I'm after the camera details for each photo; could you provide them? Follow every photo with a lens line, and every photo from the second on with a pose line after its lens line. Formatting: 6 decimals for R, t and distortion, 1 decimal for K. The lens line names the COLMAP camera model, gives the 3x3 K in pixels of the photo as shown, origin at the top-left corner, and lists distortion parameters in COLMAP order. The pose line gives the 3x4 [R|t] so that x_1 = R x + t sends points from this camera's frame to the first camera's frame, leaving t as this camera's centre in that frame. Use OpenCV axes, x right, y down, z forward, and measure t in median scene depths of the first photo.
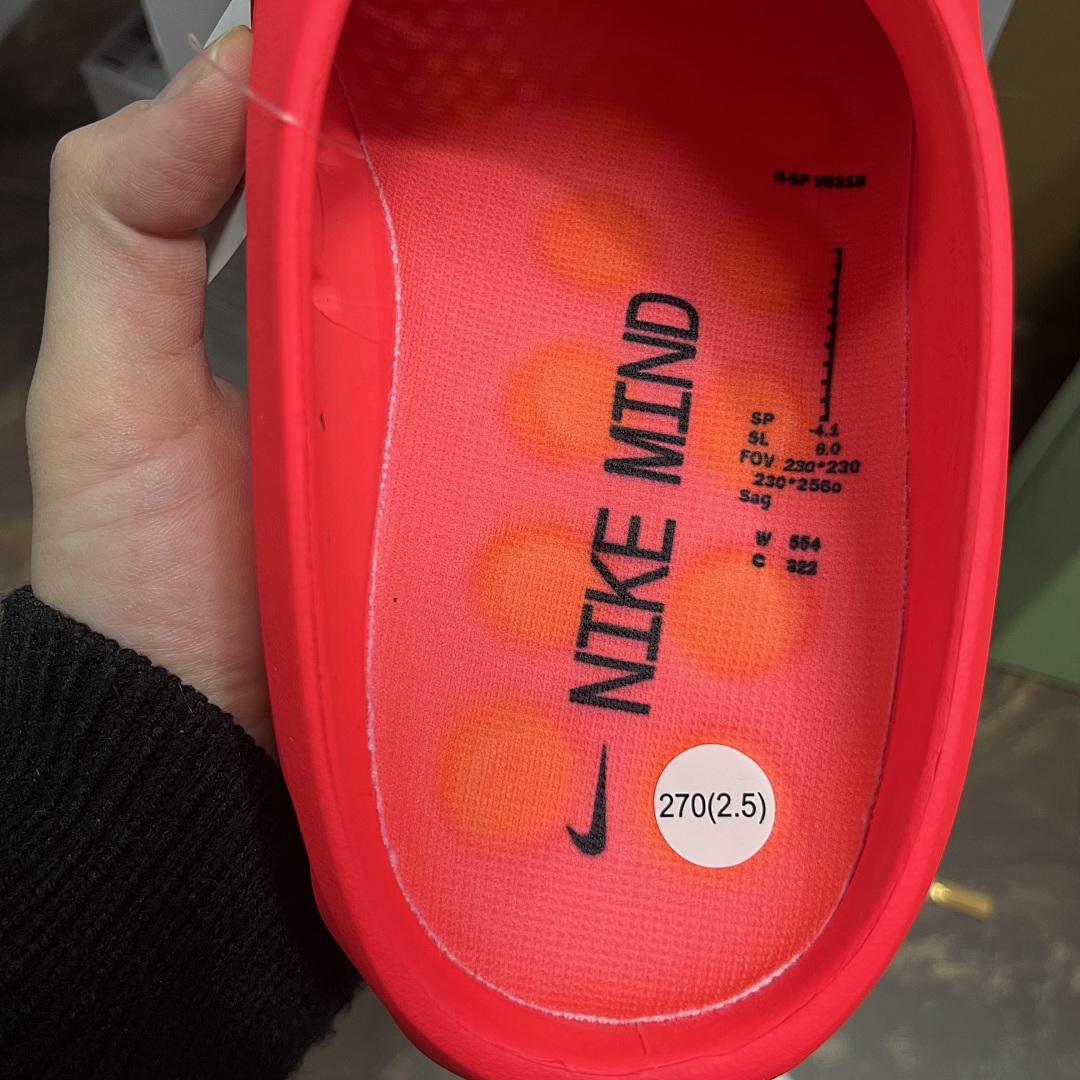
lens RADIAL K [[1167.8, 0, 536.0], [0, 1167.8, 527.0], [0, 0, 1]] dist [-0.008174, -0.025822]
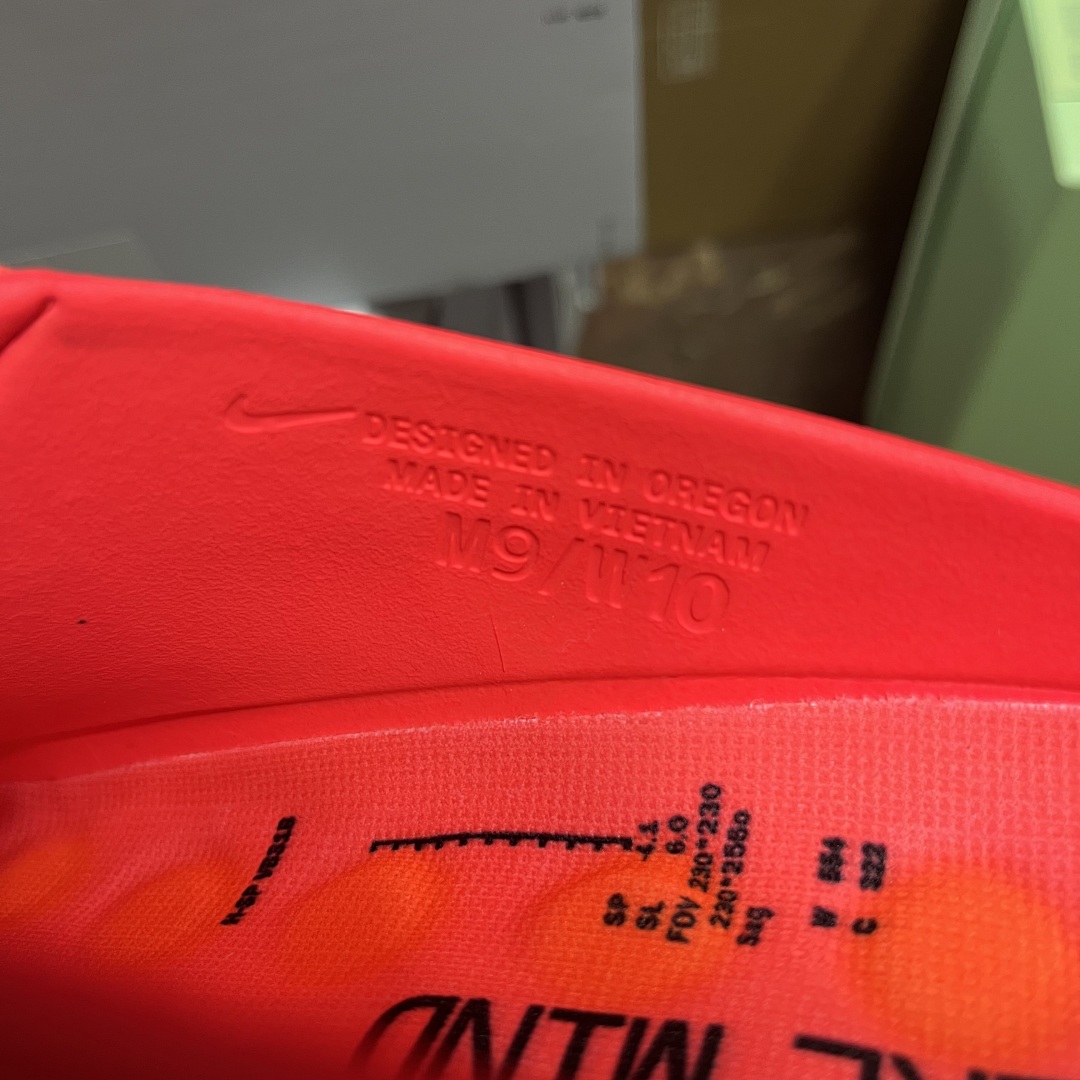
lens RADIAL K [[1167.8, 0, 536.0], [0, 1167.8, 527.0], [0, 0, 1]] dist [-0.008174, -0.025822]
pose [[0.183235, -0.433083, 0.882533, -0.257994], [0.982974, 0.093234, -0.158336, -0.057507], [-0.013709, 0.896519, 0.442793, 0.563137]]
